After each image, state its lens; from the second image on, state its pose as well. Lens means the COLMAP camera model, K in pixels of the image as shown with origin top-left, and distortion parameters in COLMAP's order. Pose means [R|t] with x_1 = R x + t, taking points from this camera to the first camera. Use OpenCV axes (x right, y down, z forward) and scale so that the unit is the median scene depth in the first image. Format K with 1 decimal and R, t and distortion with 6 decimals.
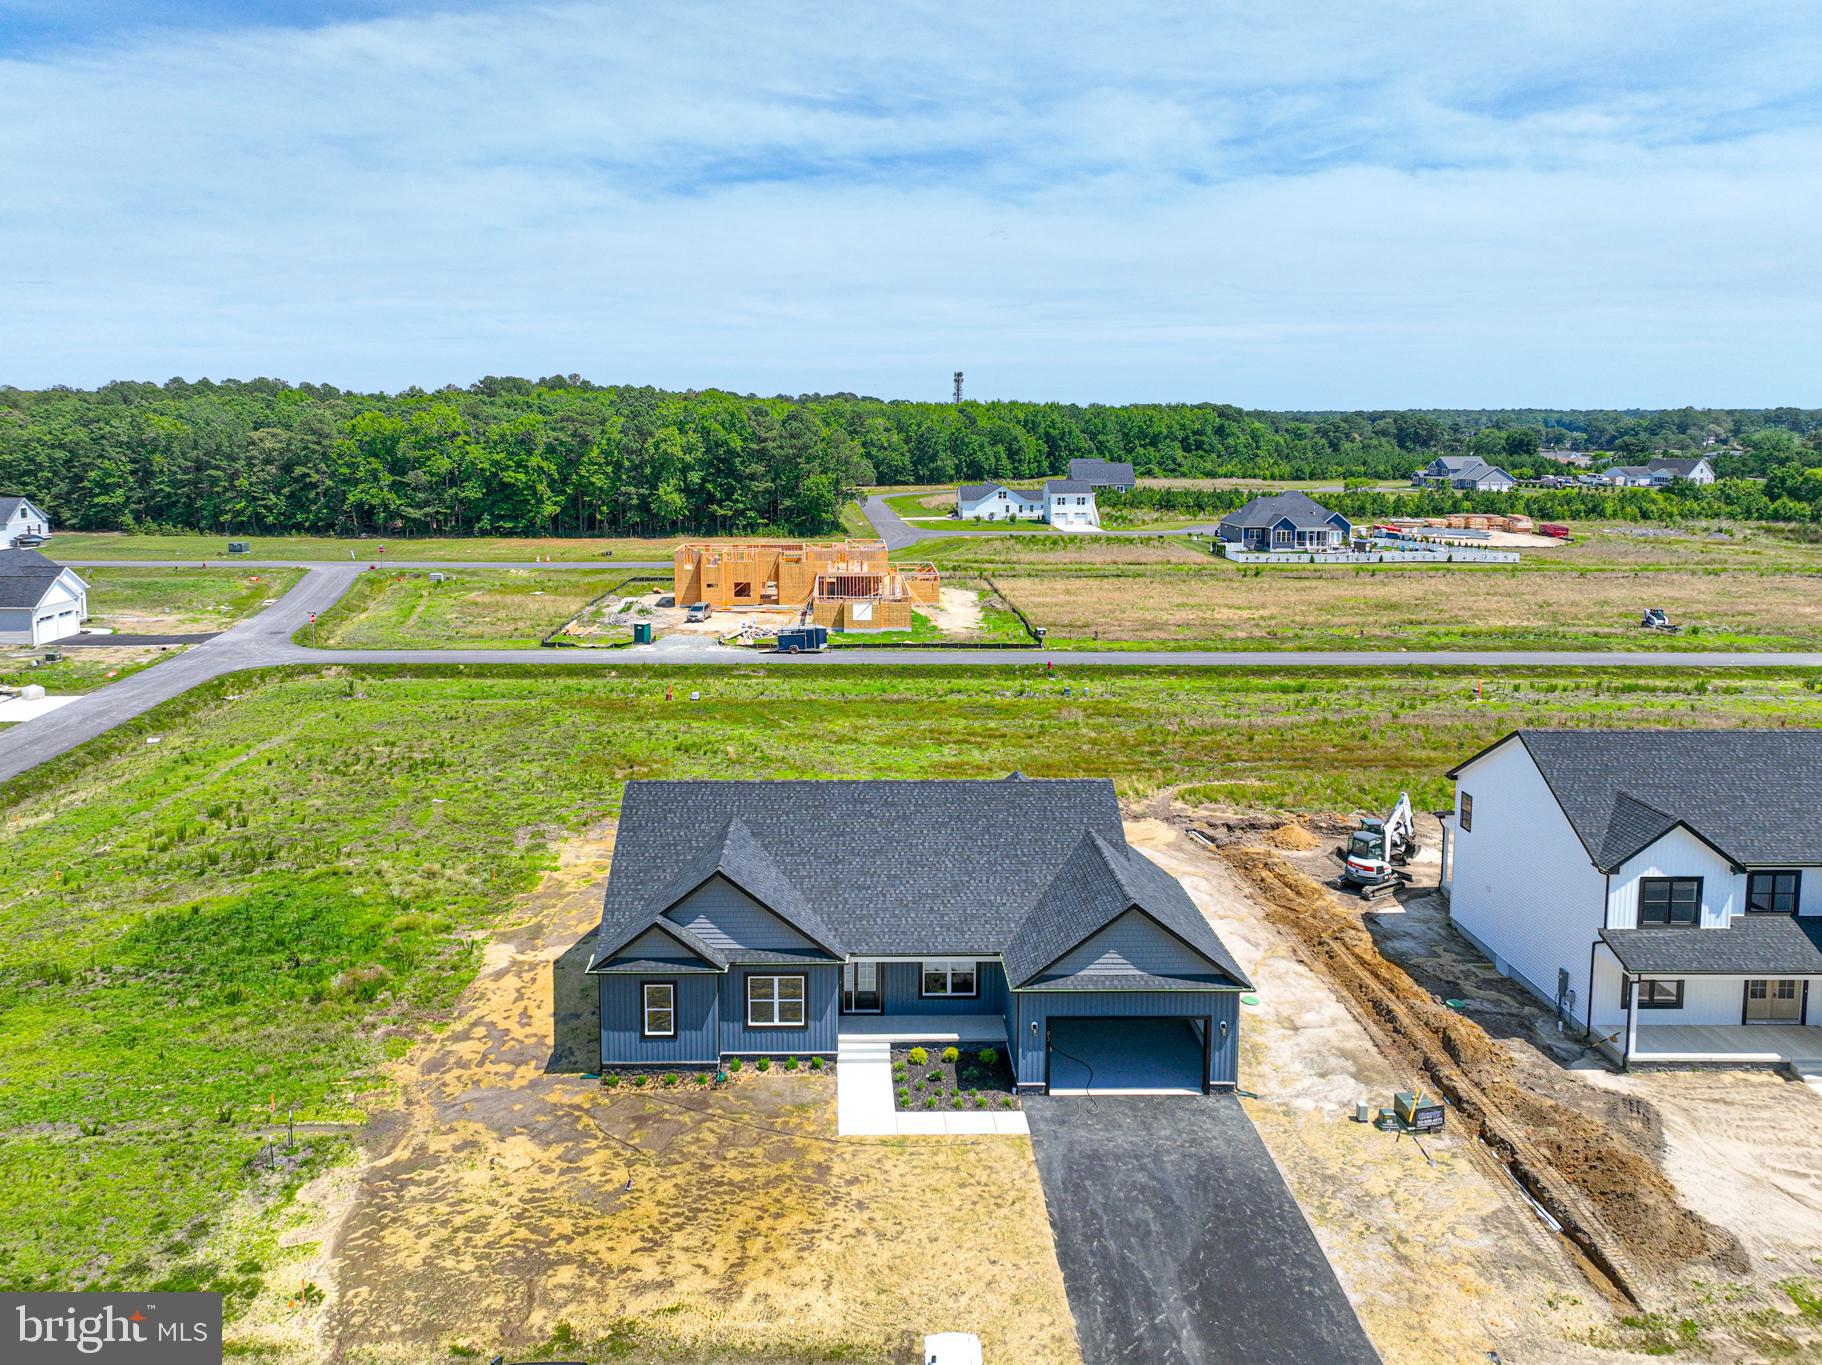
lens RADIAL K [[1317.0, 0, 857.4], [0, 1317.0, 572.2], [0, 0, 1]] dist [0.003834, 0.006741]
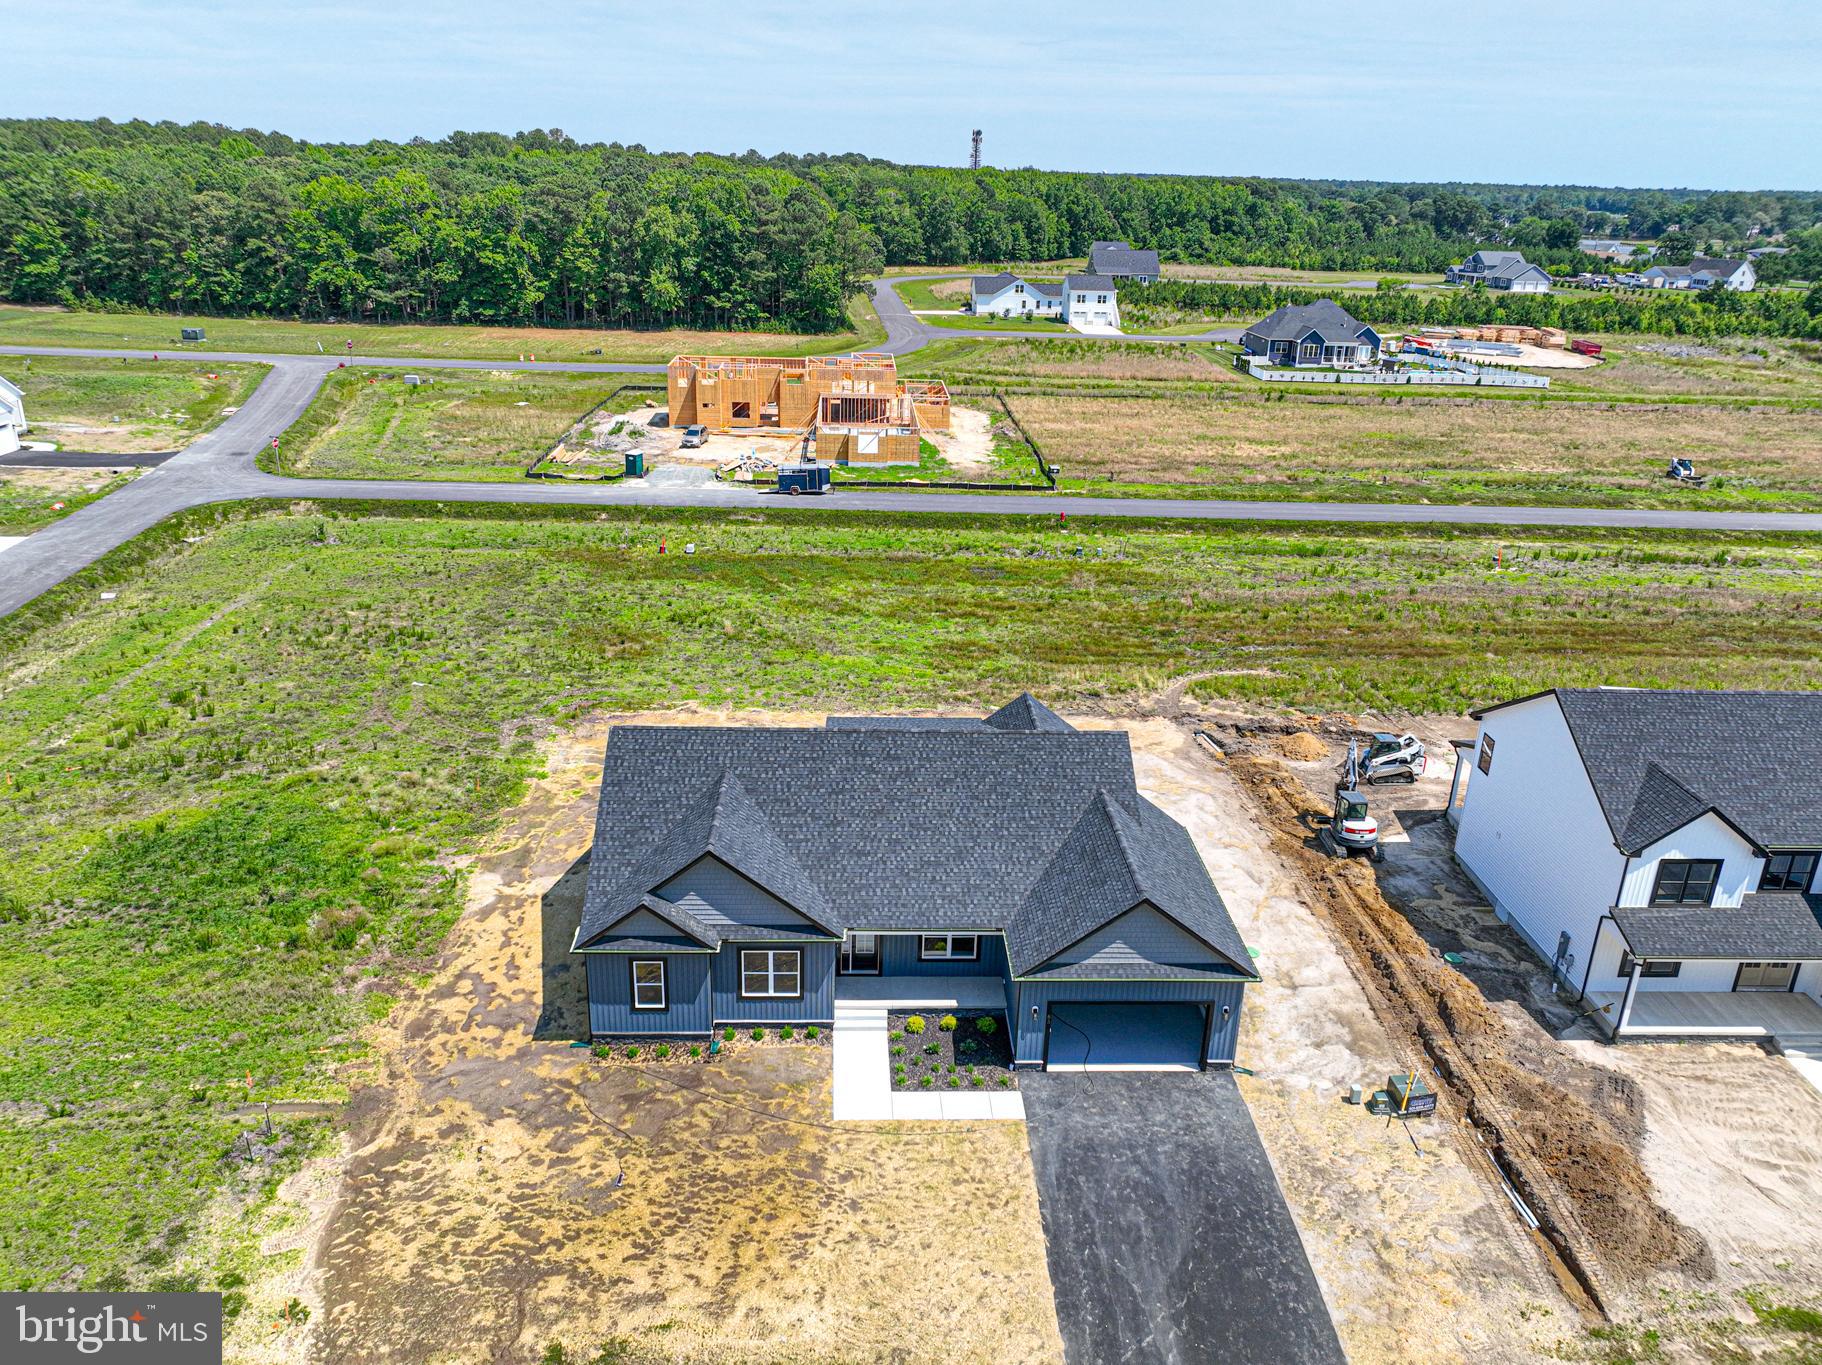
lens RADIAL K [[1315.3, 0, 913.9], [0, 1315.3, 702.1], [0, 0, 1]] dist [-0.003409, 0.019974]
pose [[0.999000, 0.015438, 0.041960, -0.000106], [-0.025983, 0.964217, 0.263840, -0.088479], [-0.036385, -0.264666, 0.963653, 0.082516]]
